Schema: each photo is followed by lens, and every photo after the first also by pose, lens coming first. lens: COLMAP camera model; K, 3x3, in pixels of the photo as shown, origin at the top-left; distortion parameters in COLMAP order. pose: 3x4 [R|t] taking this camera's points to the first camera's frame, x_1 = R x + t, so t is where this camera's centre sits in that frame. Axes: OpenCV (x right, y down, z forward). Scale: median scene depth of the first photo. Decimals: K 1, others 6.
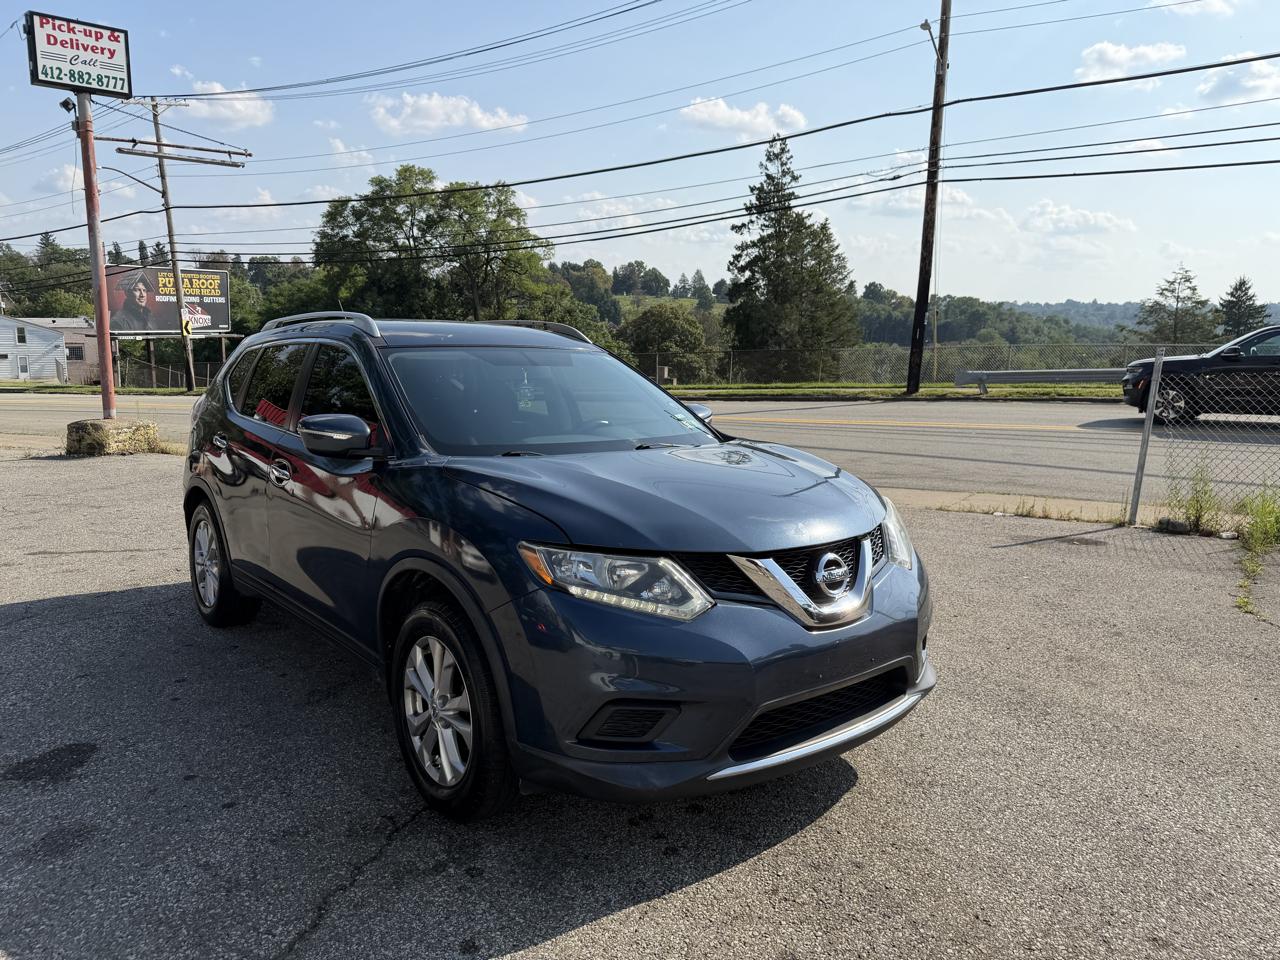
lens RADIAL K [[995.1, 0, 611.9], [0, 995.1, 476.8], [0, 0, 1]] dist [0.009183, -0.013473]
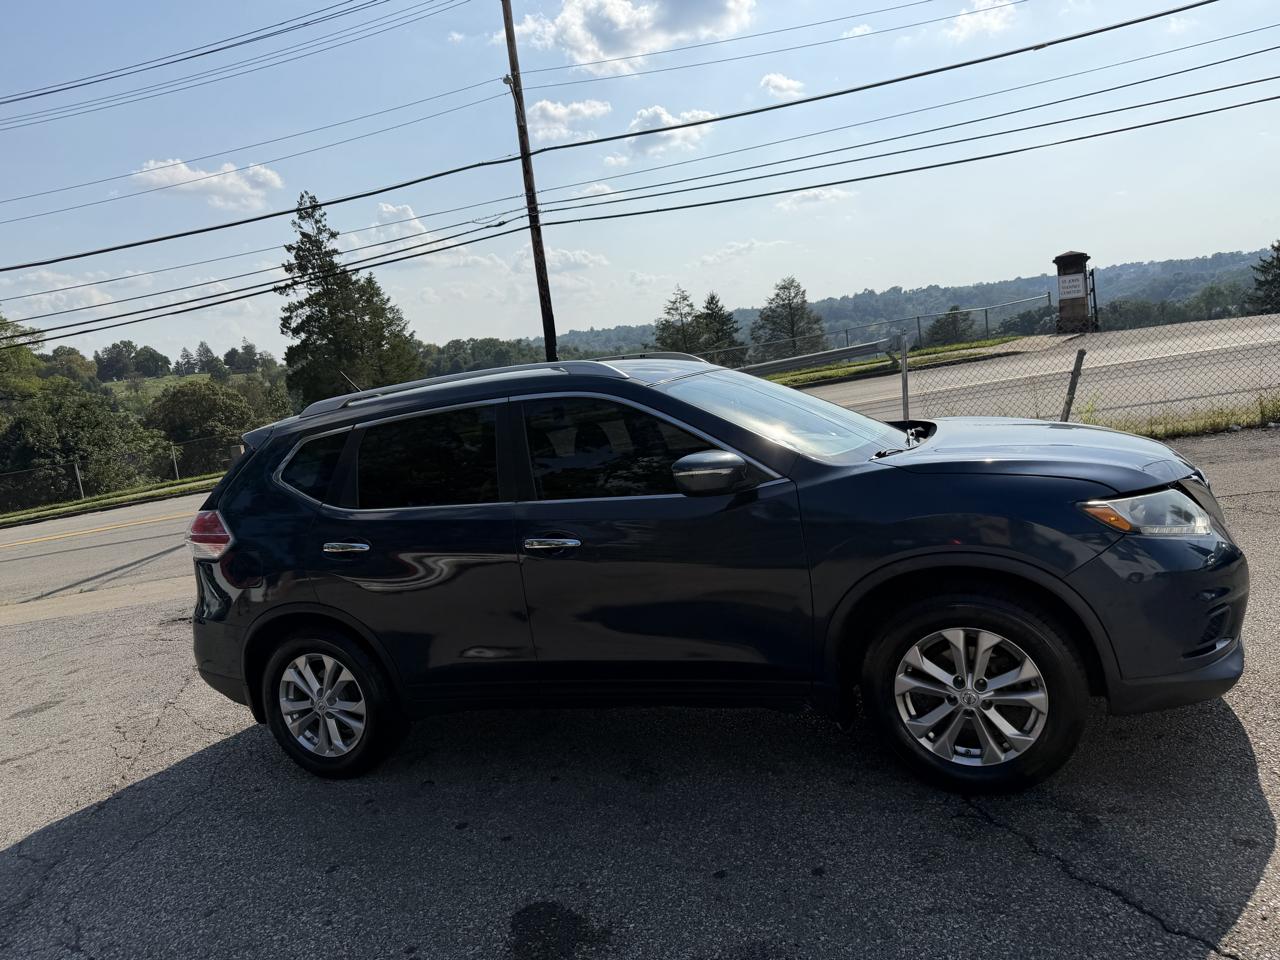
lens RADIAL K [[991.0, 0, 658.9], [0, 991.0, 472.7], [0, 0, 1]] dist [0.032296, -0.050912]
pose [[0.833731, -0.186471, 0.519732, -0.099556], [0.215522, 0.976488, 0.004617, -0.007060], [-0.508373, 0.108165, 0.854317, 0.027301]]
